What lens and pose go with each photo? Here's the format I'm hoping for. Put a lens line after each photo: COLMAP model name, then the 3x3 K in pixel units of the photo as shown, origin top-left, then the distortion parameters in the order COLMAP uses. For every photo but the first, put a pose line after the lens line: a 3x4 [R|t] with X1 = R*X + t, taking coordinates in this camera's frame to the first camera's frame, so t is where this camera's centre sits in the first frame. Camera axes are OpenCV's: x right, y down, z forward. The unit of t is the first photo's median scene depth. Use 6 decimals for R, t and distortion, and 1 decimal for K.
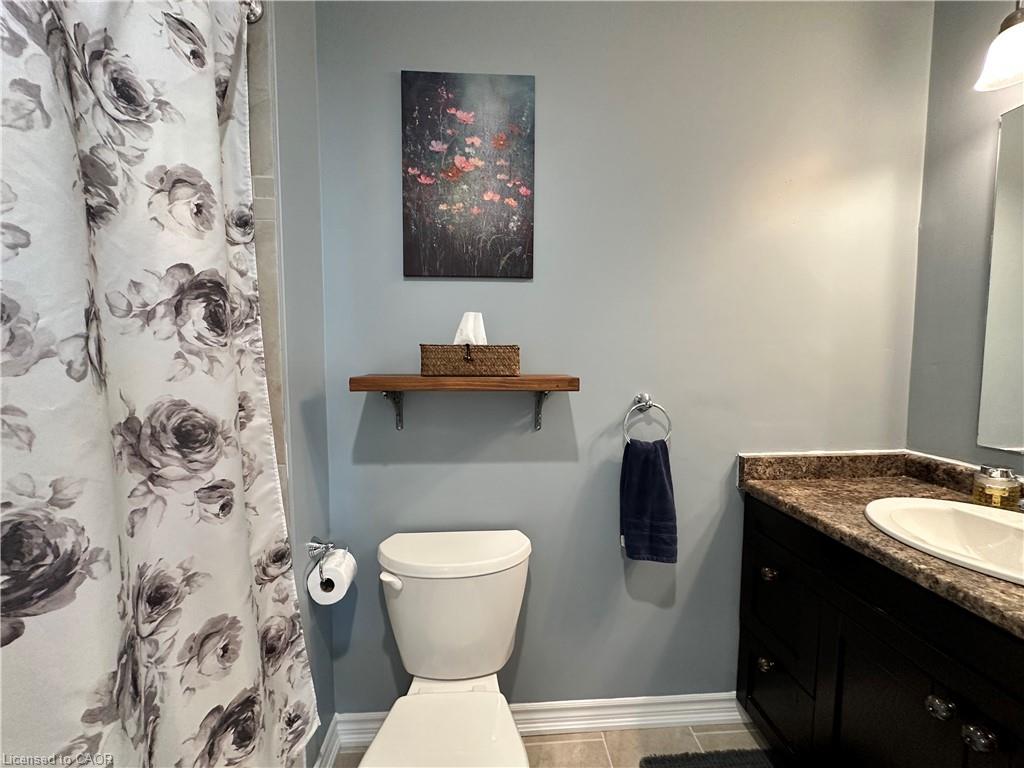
lens RADIAL K [[413.3, 0, 526.7], [0, 413.3, 382.6], [0, 0, 1]] dist [-0.003152, 0.000360]
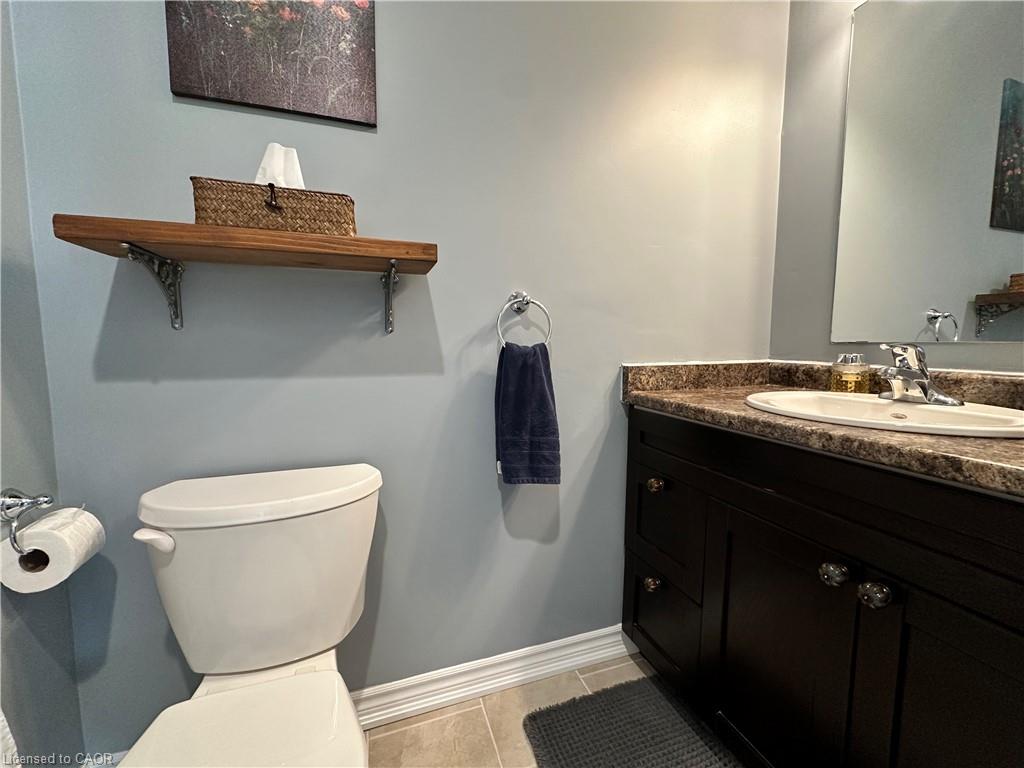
lens RADIAL K [[413.3, 0, 526.7], [0, 413.3, 382.6], [0, 0, 1]] dist [-0.003152, 0.000360]
pose [[0.962633, -0.020818, 0.270008, 0.064133], [0.015164, 0.999620, 0.023008, 0.196328], [-0.270385, -0.018054, 0.962583, 0.182716]]
